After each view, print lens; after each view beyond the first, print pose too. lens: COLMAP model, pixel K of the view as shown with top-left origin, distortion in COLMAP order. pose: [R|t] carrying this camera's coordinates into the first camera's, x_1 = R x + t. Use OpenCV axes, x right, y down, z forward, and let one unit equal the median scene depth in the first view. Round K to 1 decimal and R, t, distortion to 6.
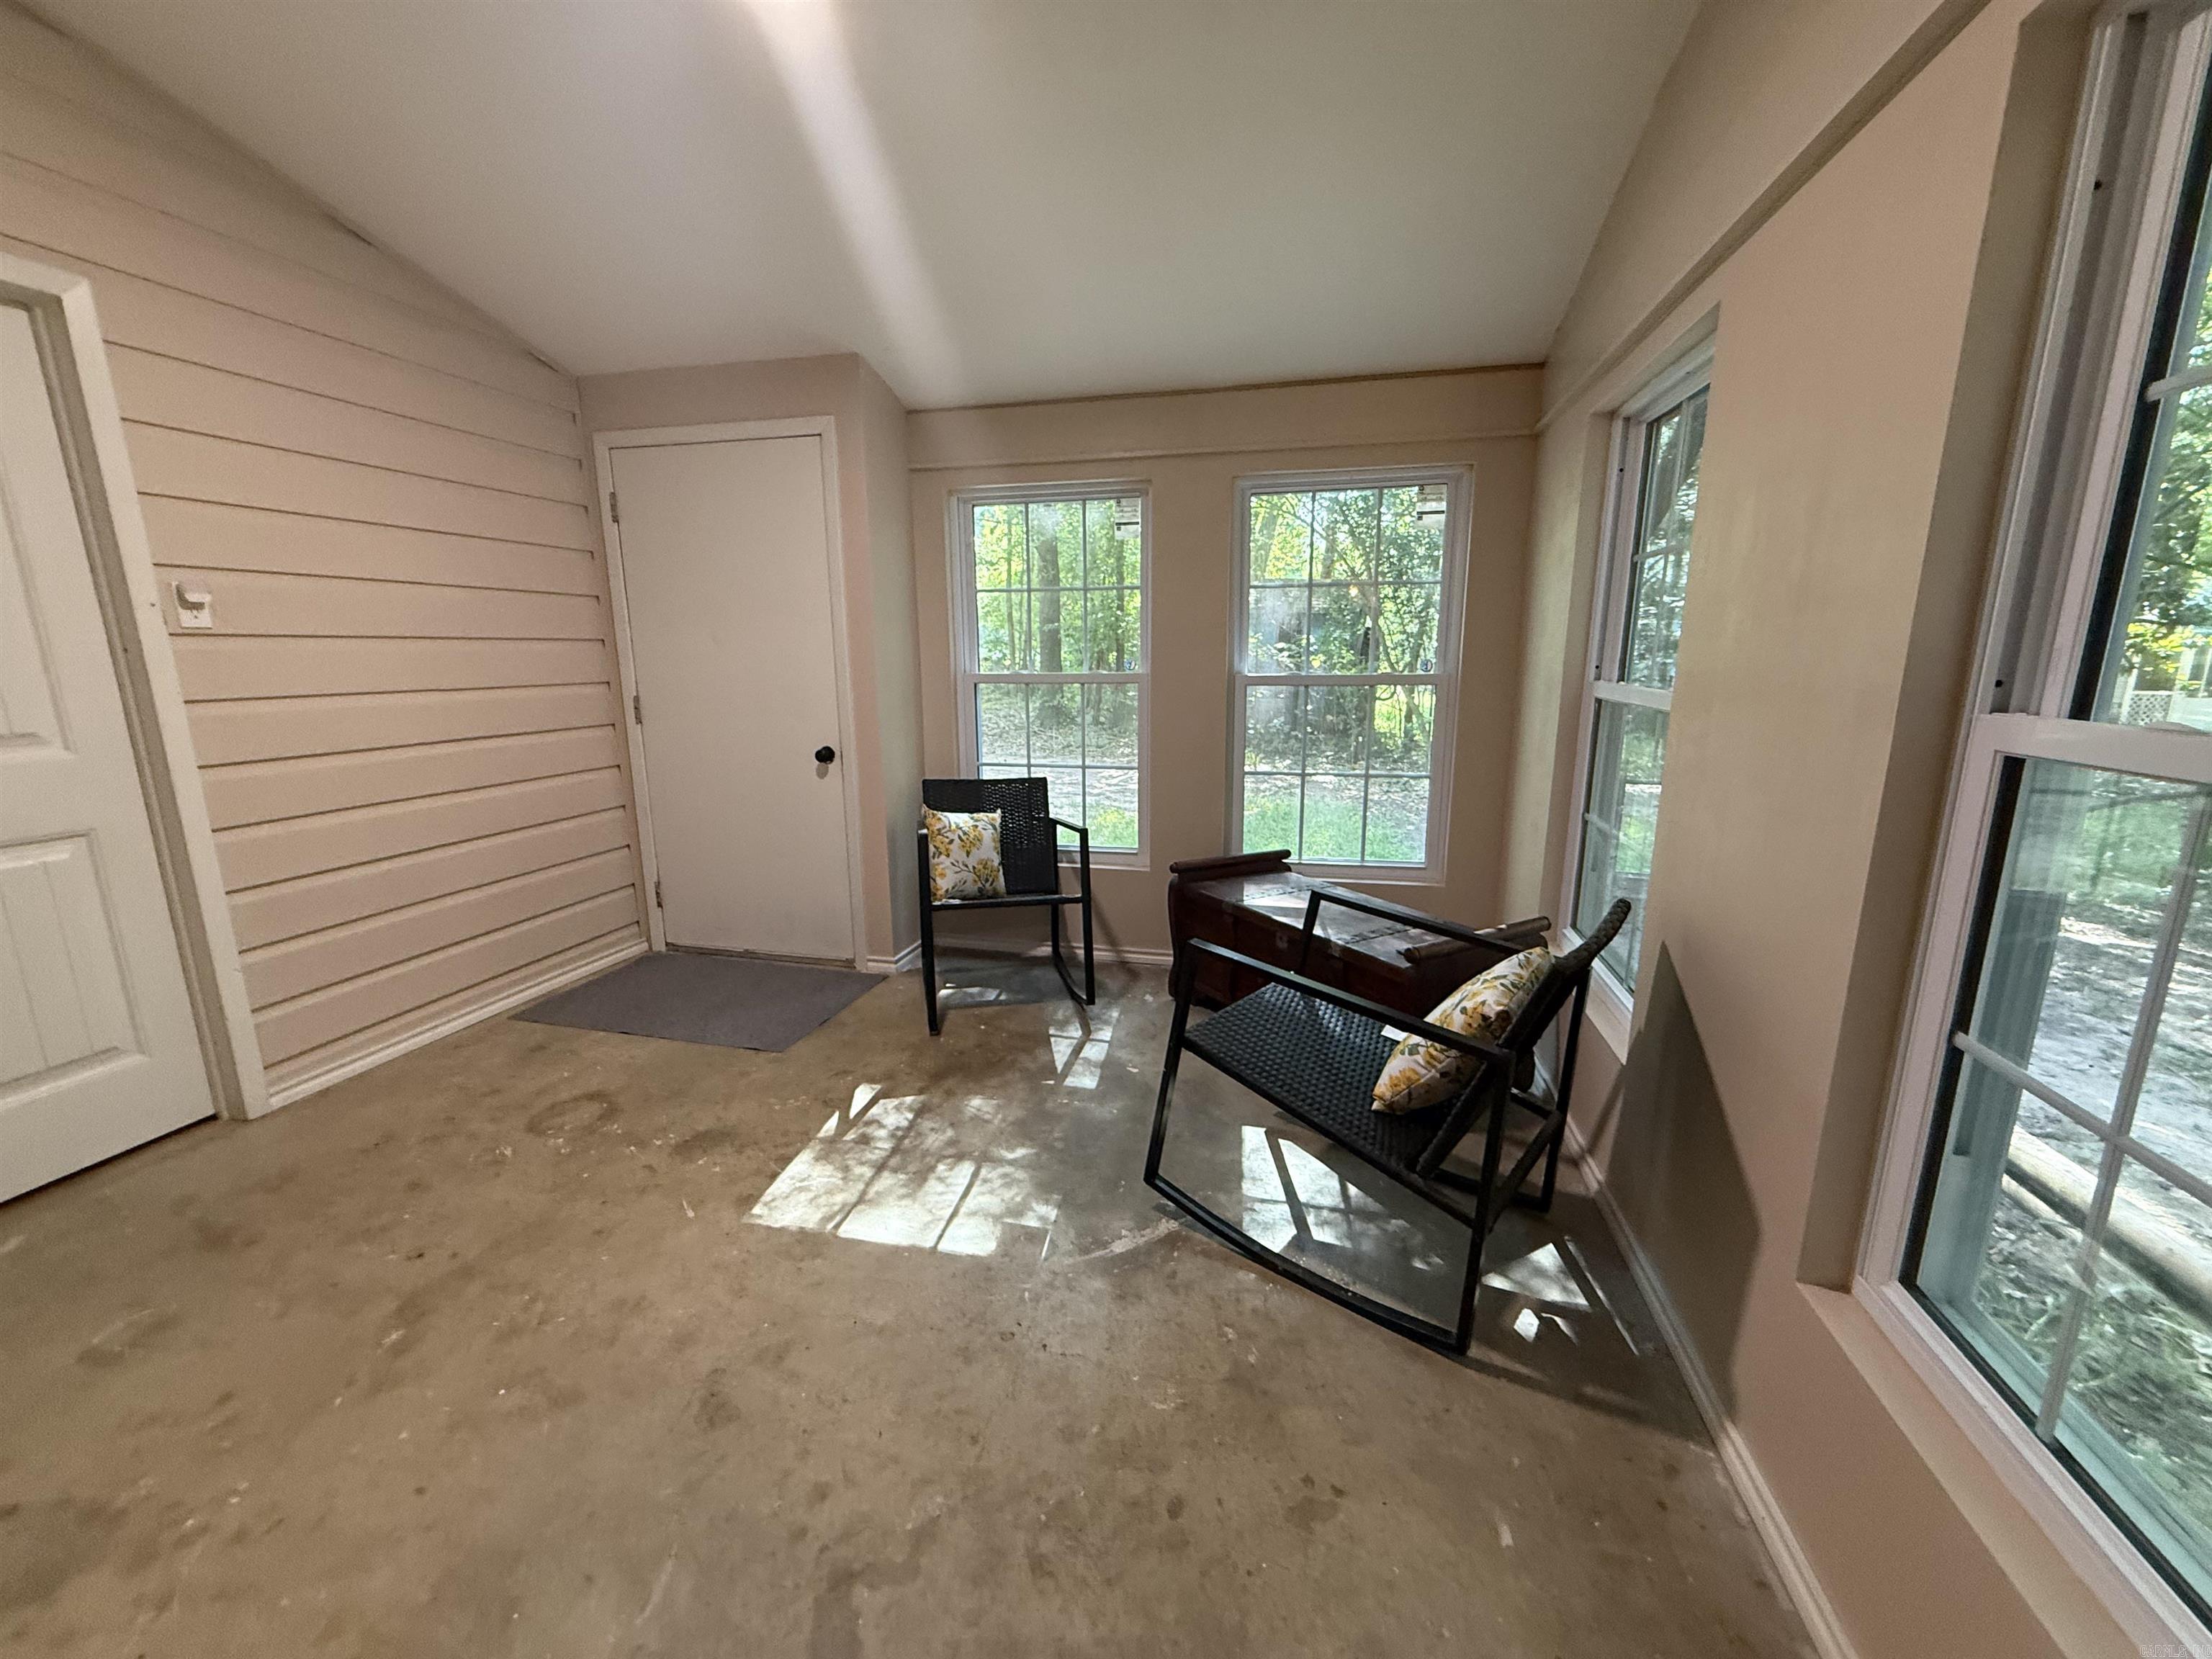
lens RADIAL K [[882.1, 0, 1102.9], [0, 882.1, 836.8], [0, 0, 1]] dist [0.001032, -0.000542]
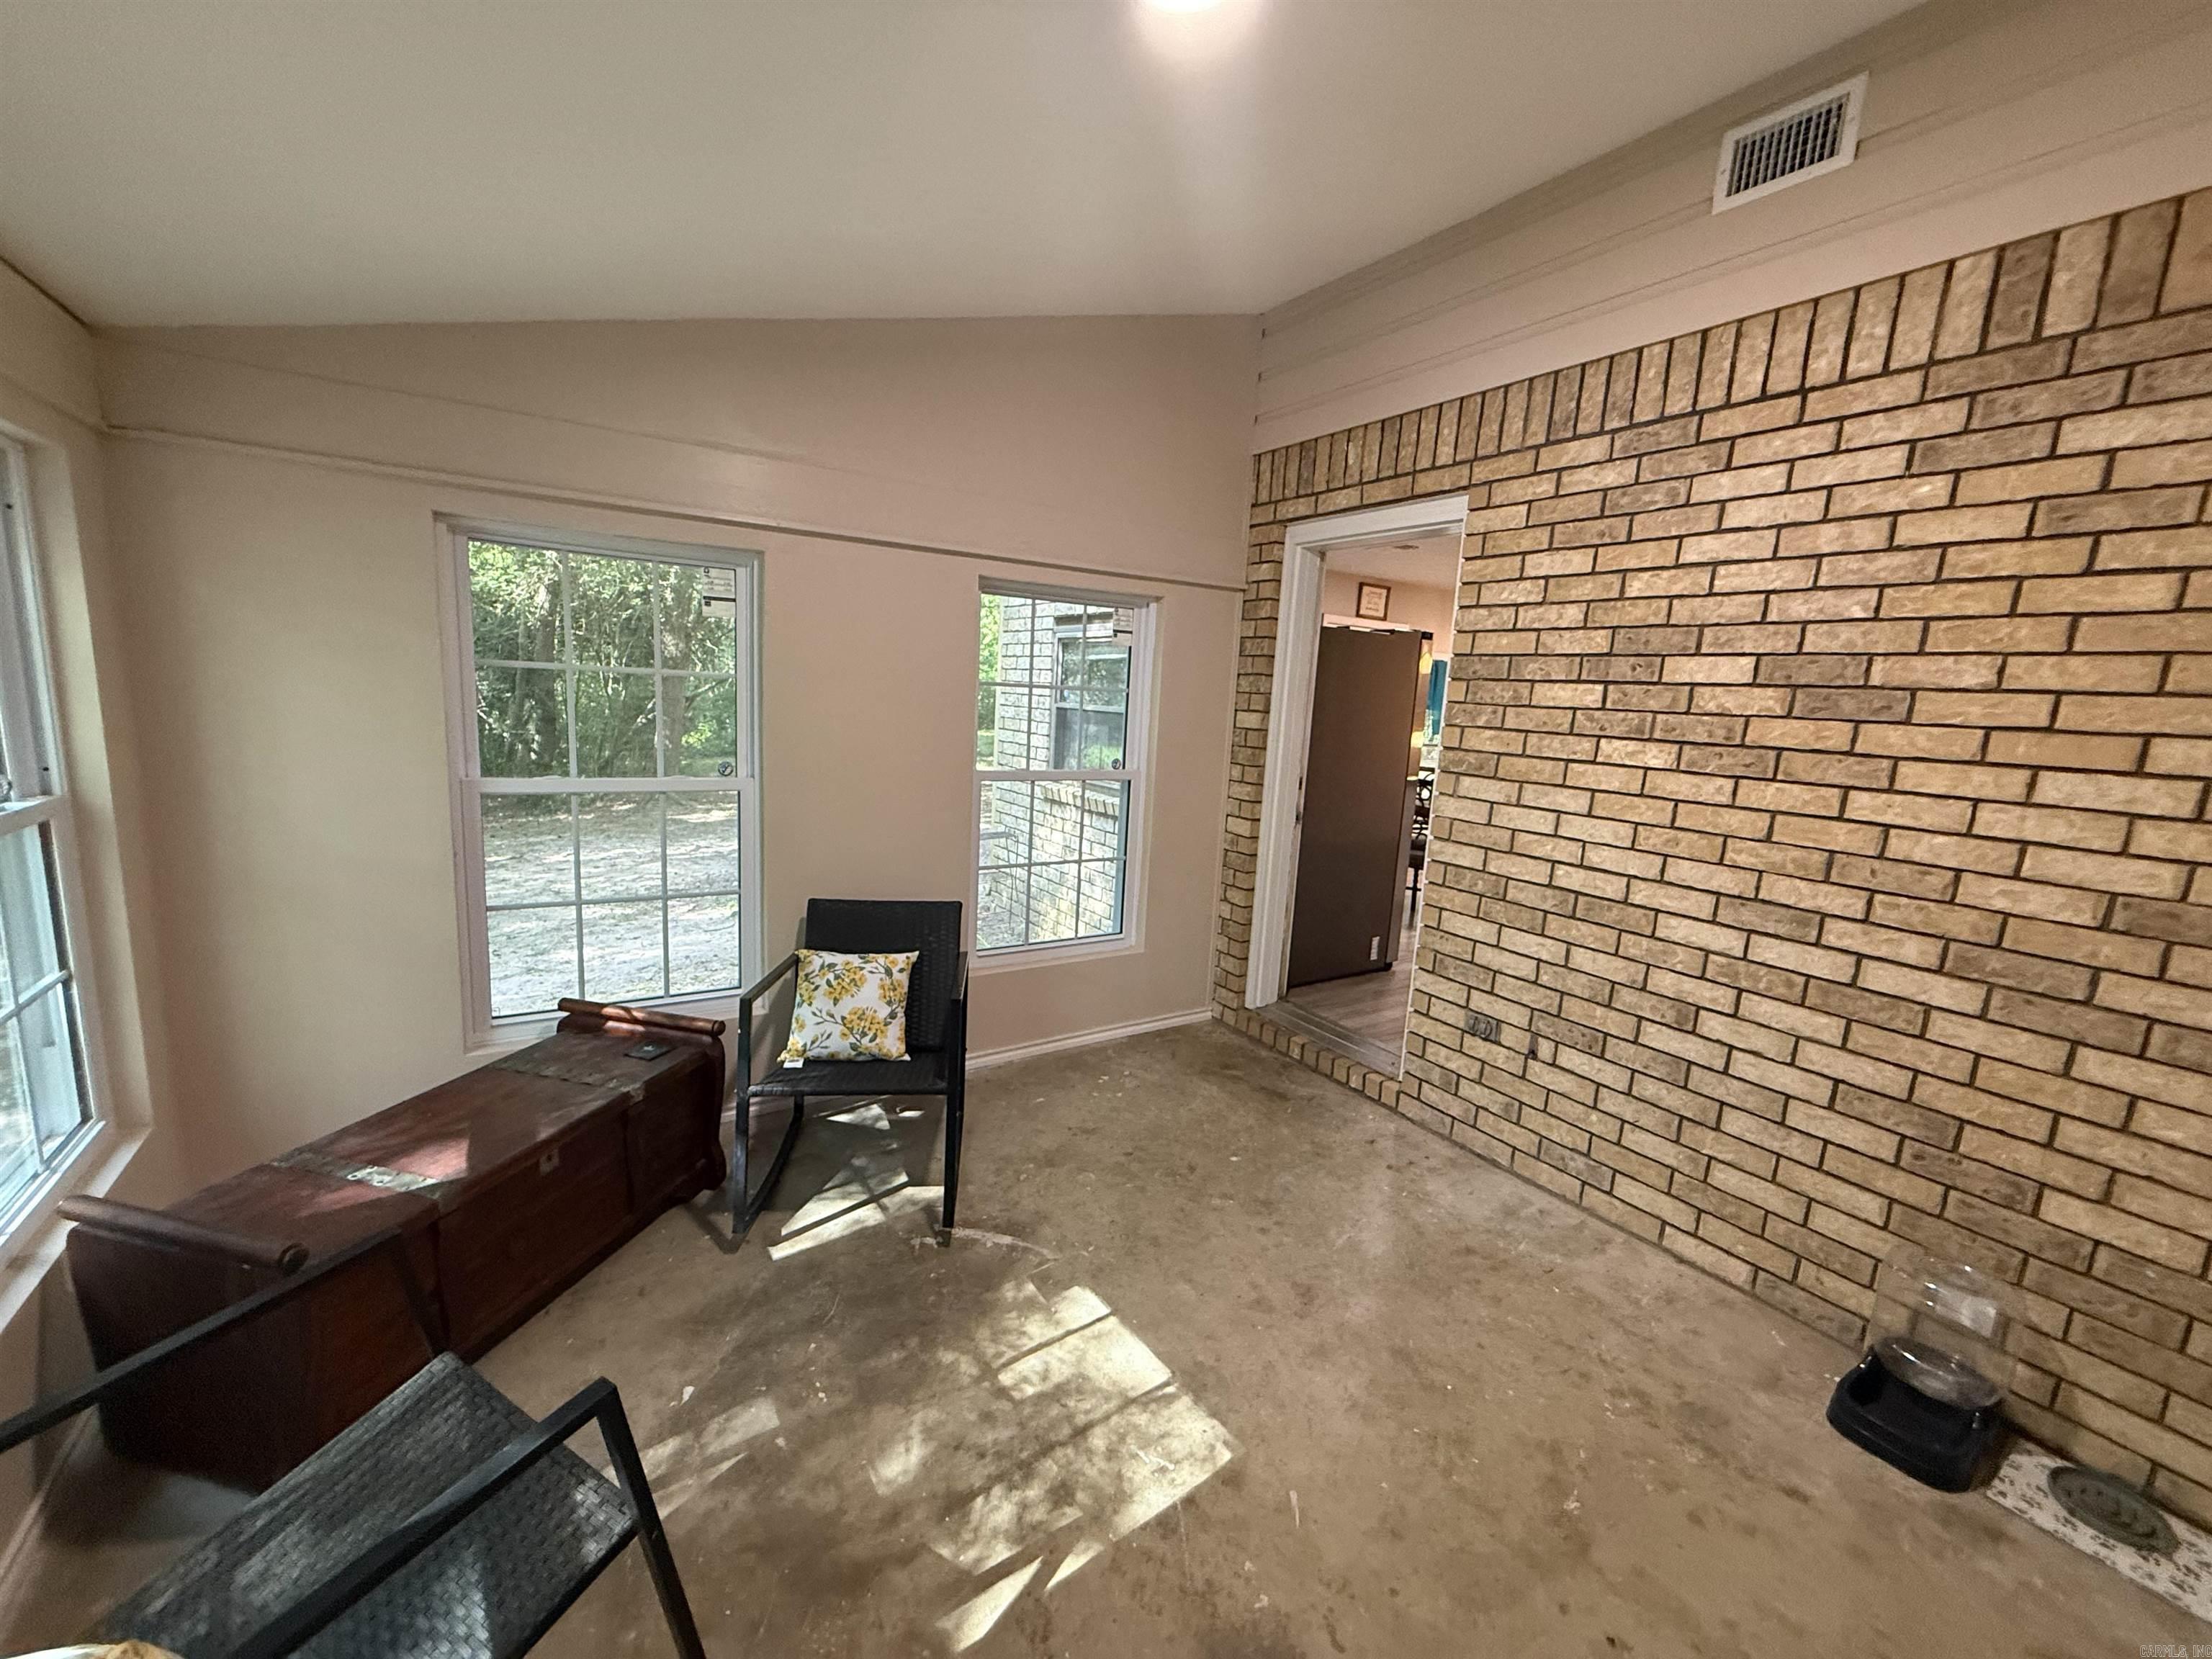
lens RADIAL K [[882.1, 0, 1097.0], [0, 882.1, 834.4], [0, 0, 1]] dist [0.001032, -0.000542]
pose [[-0.725497, -0.139754, 0.673887, -0.808722], [0.094439, 0.949687, 0.298622, -0.435717], [-0.681716, 0.280290, -0.675797, 1.517860]]
